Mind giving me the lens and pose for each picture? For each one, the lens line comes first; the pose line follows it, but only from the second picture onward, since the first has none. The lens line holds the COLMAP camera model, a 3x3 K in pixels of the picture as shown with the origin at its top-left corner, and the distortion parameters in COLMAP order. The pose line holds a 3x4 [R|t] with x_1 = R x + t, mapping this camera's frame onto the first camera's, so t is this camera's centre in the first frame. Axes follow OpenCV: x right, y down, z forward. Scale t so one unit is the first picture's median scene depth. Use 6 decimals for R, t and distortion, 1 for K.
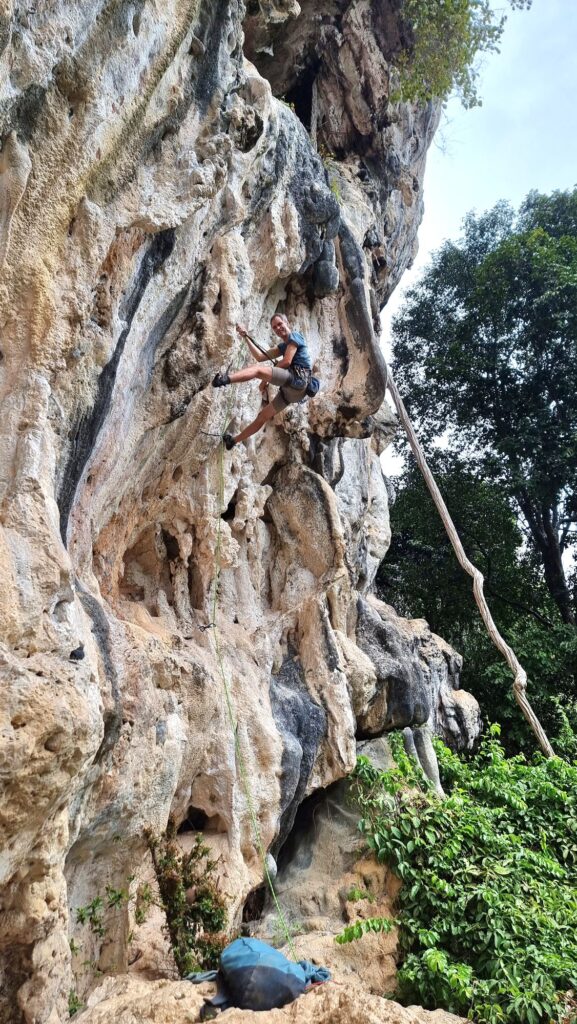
lens RADIAL K [[728.0, 0, 288.5], [0, 728.0, 513.9], [0, 0, 1]] dist [0.064510, -0.045586]
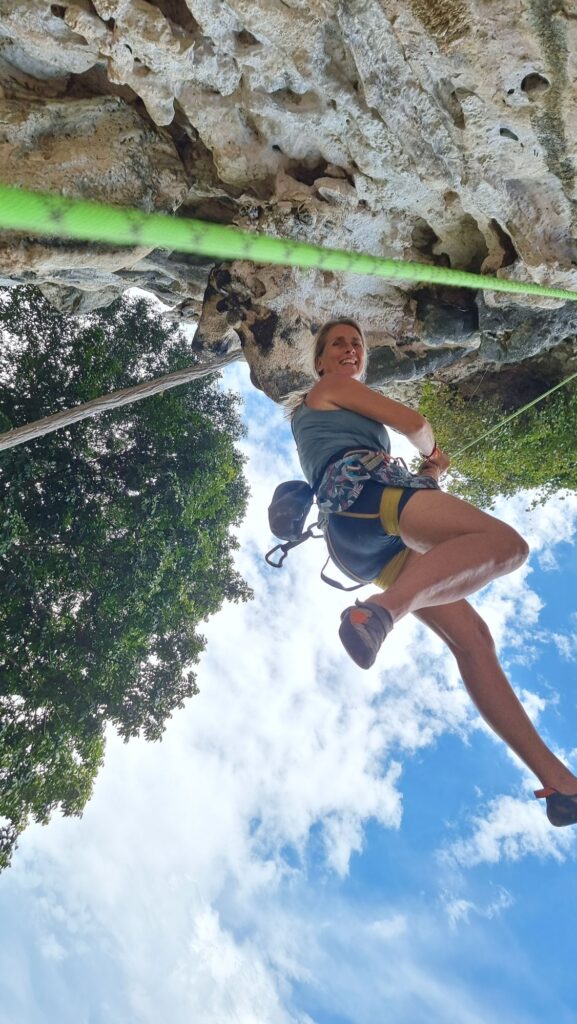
lens RADIAL K [[728.0, 0, 269.3], [0, 728.0, 518.0], [0, 0, 1]] dist [0.064510, -0.045586]
pose [[-0.284755, 0.882507, 0.374295, 0.001216], [-0.871463, -0.075664, -0.484590, 0.104738], [-0.399333, -0.464173, 0.790618, 0.519371]]
